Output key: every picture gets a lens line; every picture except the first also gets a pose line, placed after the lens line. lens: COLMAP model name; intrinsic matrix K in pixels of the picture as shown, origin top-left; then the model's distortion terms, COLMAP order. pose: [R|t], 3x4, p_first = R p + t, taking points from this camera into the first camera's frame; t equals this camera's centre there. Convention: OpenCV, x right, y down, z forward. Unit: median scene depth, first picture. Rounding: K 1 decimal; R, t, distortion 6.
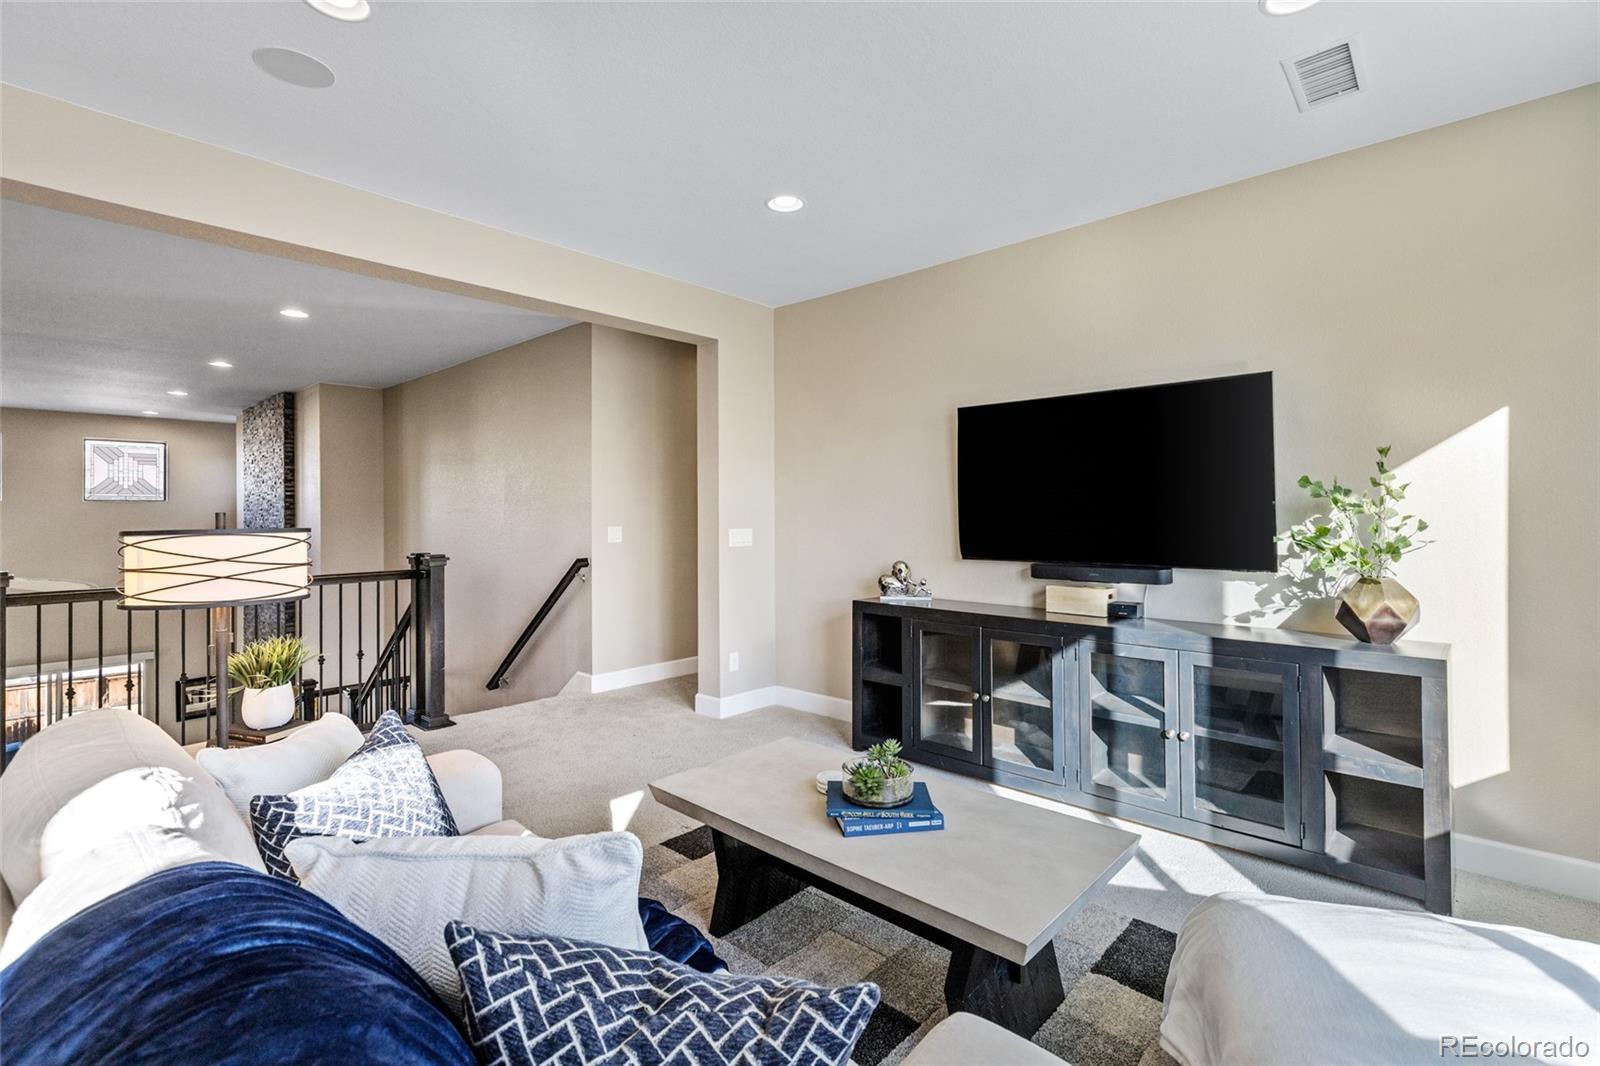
lens RADIAL K [[742.6, 0, 797.9], [0, 742.6, 493.5], [0, 0, 1]] dist [0.002318, 0.000840]
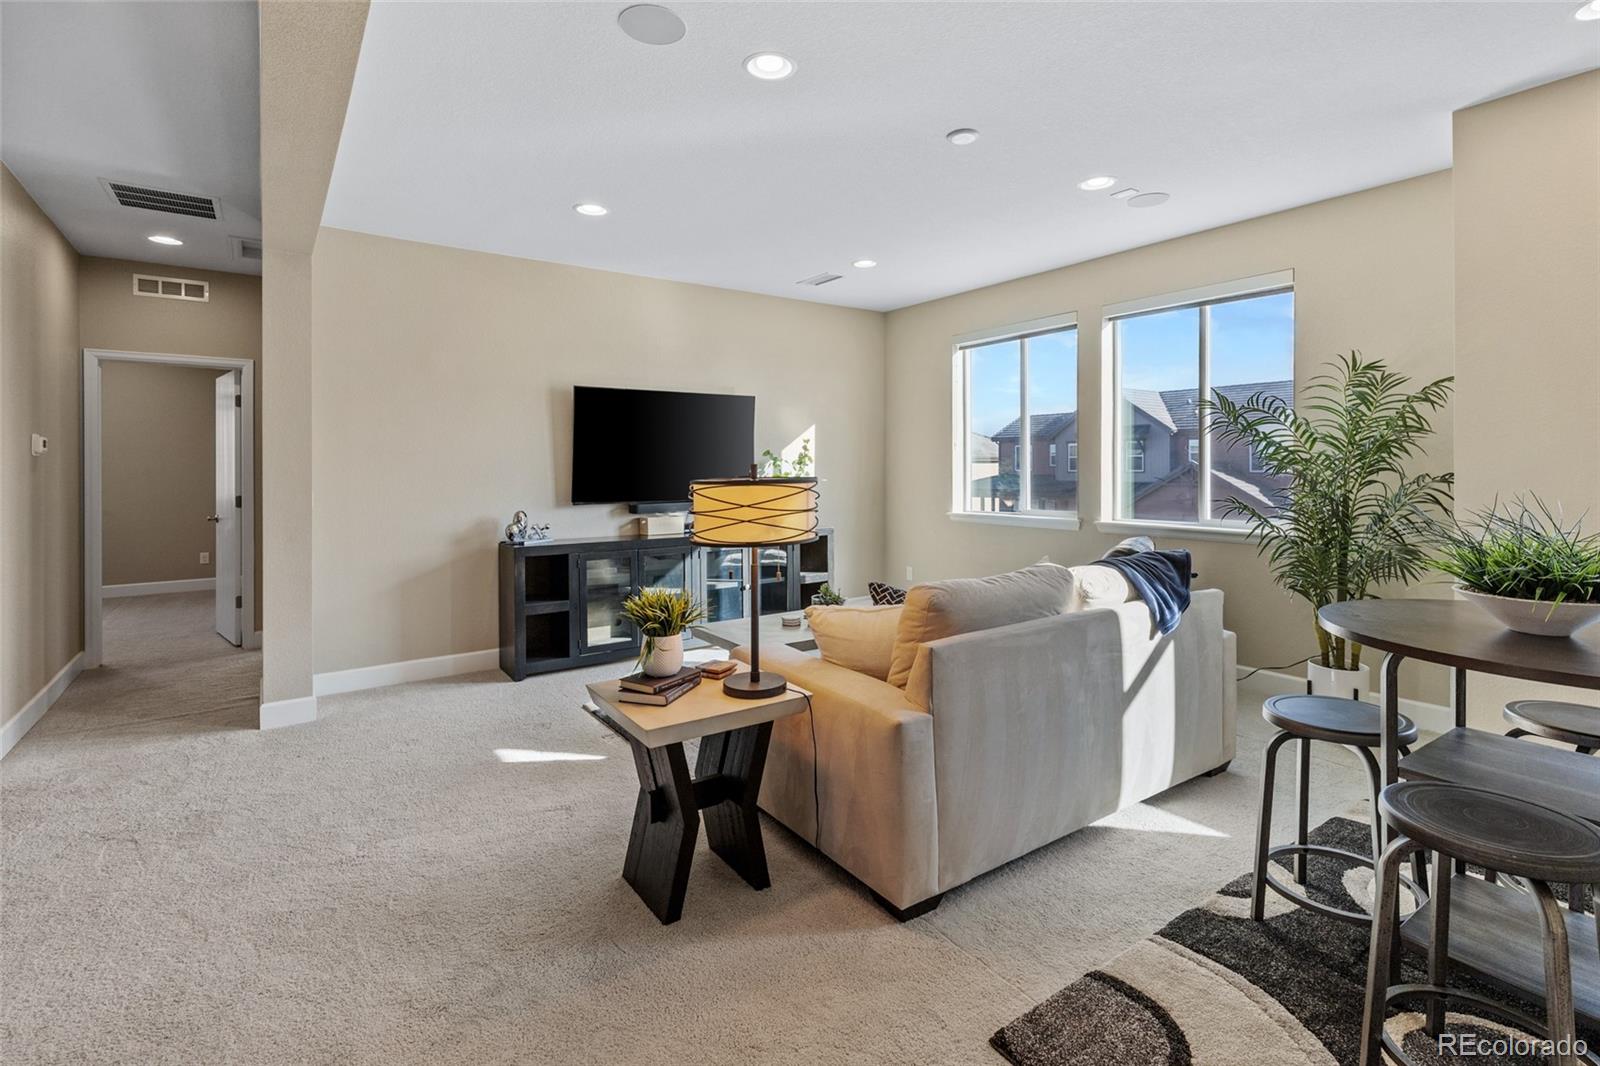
lens RADIAL K [[737.9, 0, 796.7], [0, 737.9, 464.8], [0, 0, 1]] dist [0.000786, 0.000172]
pose [[0.214340, 0.005061, 0.976746, -0.945813], [-0.014652, 0.999891, -0.001965, 0.017597], [-0.976649, -0.013890, 0.214391, 0.372867]]
